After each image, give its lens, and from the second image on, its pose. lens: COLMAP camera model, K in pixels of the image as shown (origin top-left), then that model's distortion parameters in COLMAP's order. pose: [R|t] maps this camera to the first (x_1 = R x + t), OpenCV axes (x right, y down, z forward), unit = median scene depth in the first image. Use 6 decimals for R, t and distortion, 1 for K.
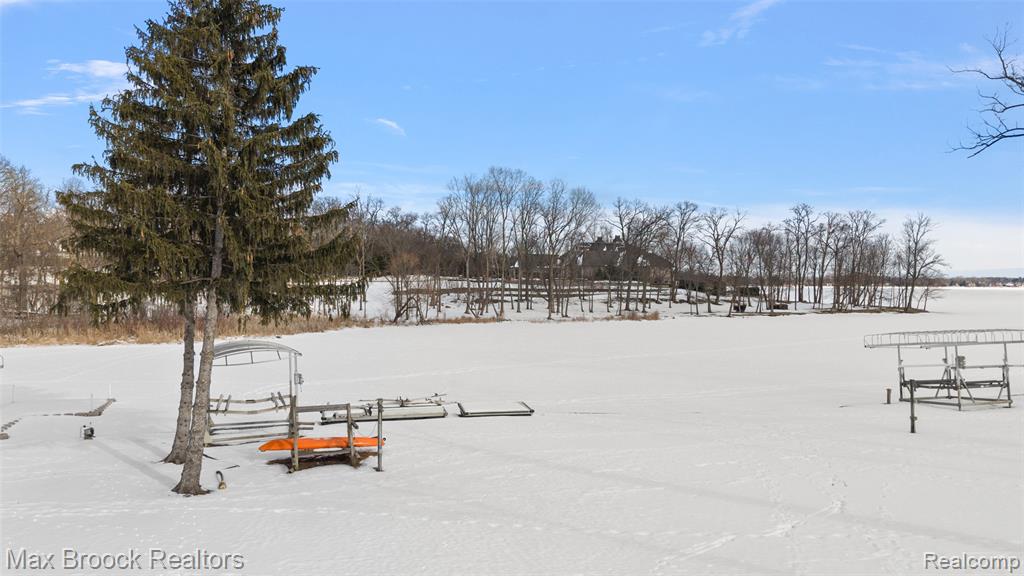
lens RADIAL K [[683.8, 0, 514.8], [0, 683.8, 292.5], [0, 0, 1]] dist [-0.005529, -0.001416]
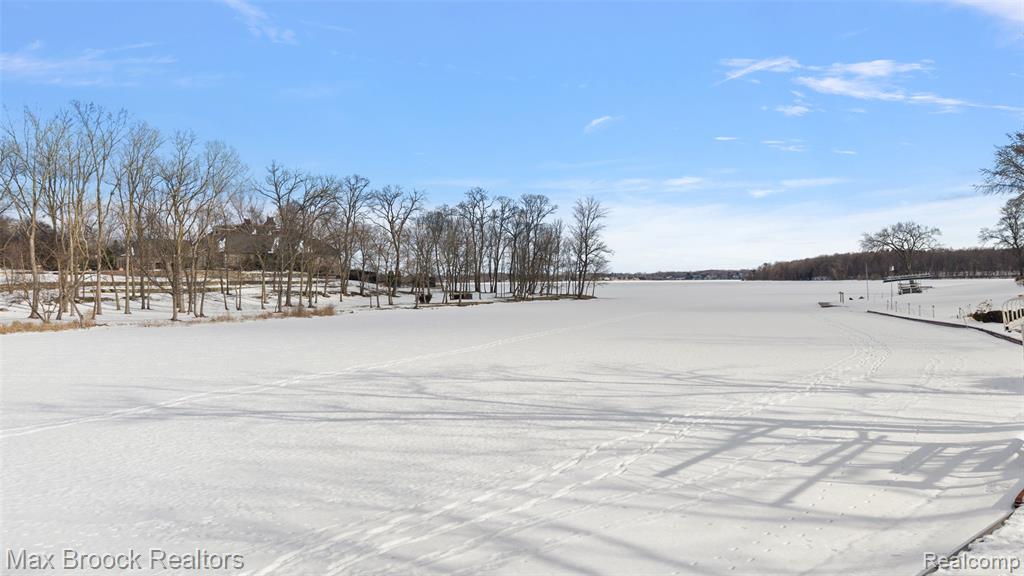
lens RADIAL K [[683.8, 0, 514.8], [0, 683.8, 292.5], [0, 0, 1]] dist [-0.005529, -0.001416]
pose [[0.878491, -0.026130, 0.477044, 0.018217], [0.026493, 0.999631, 0.005967, 0.011537], [-0.477024, 0.007396, 0.878859, 0.175379]]
